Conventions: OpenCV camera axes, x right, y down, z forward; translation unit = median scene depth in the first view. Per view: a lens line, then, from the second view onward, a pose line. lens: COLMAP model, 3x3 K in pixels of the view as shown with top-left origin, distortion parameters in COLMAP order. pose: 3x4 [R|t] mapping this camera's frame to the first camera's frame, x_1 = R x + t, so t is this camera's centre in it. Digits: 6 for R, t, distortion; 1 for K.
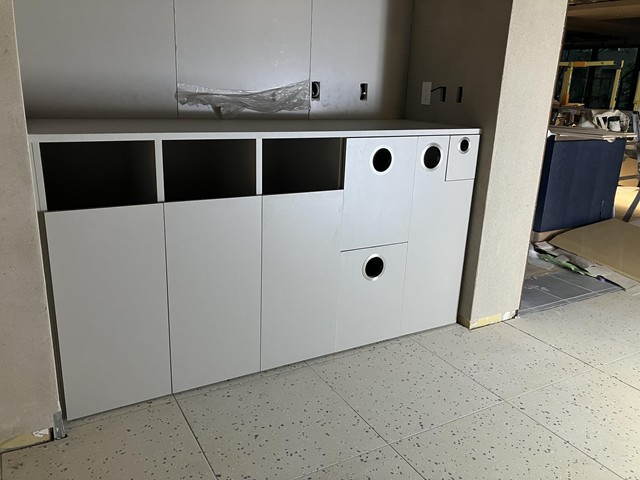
lens RADIAL K [[527.7, 0, 318.4], [0, 527.7, 238.2], [0, 0, 1]] dist [0.034905, -0.031623]
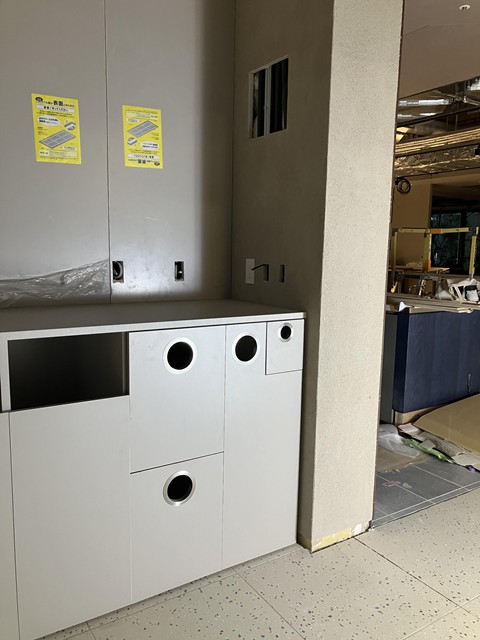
lens RADIAL K [[527.7, 0, 239.4], [0, 527.7, 325.2], [0, 0, 1]] dist [0.034905, -0.031623]
pose [[0.998223, -0.027738, 0.052747, 0.144811], [0.034773, 0.989888, -0.137525, -0.067400], [-0.048399, 0.139115, 0.989093, 0.152703]]
